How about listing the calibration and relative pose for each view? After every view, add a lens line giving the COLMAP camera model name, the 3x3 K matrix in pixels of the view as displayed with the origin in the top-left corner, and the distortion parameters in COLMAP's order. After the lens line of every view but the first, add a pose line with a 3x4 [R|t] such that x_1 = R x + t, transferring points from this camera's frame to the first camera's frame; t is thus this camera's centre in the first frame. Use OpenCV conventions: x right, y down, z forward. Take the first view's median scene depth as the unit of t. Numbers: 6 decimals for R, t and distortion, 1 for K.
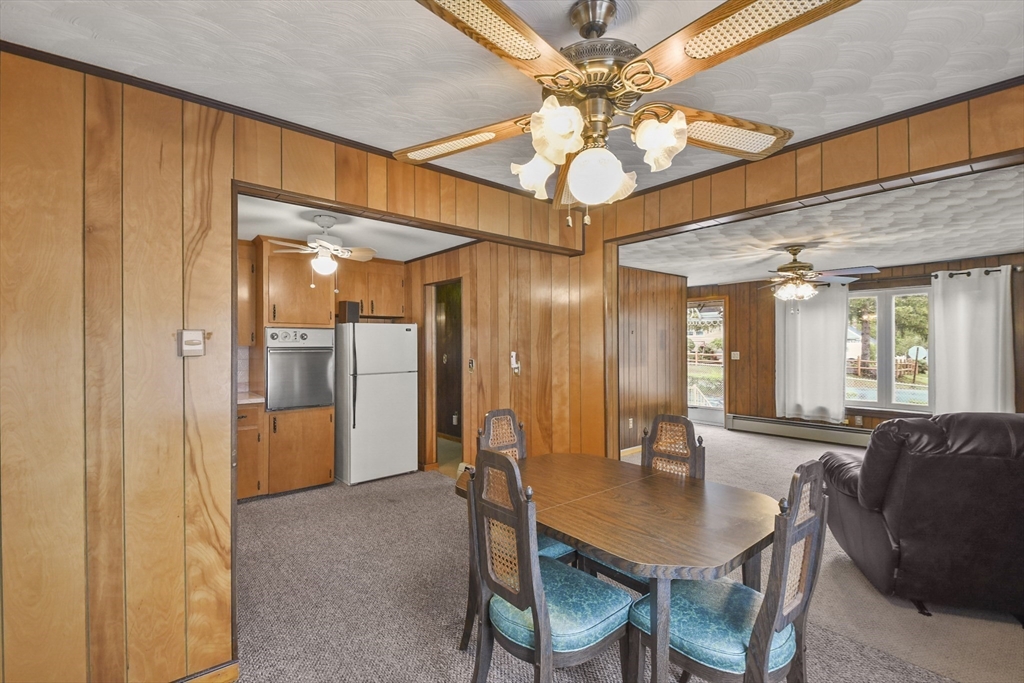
lens RADIAL K [[456.5, 0, 509.1], [0, 456.5, 346.8], [0, 0, 1]] dist [0.022970, -0.016105]
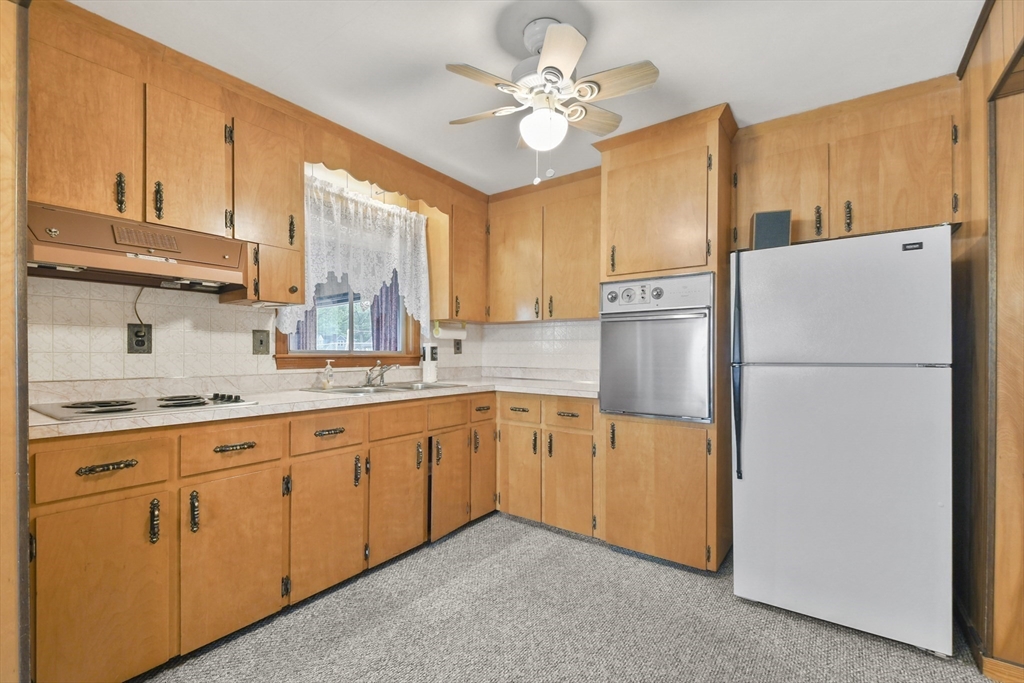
lens RADIAL K [[442.0, 0, 507.8], [0, 442.0, 353.1], [0, 0, 1]] dist [0.037050, -0.028083]
pose [[0.234582, 0.005132, -0.972083, 0.048355], [-0.004722, 0.999980, 0.004140, 0.051347], [0.972085, 0.003619, 0.234601, 0.687752]]
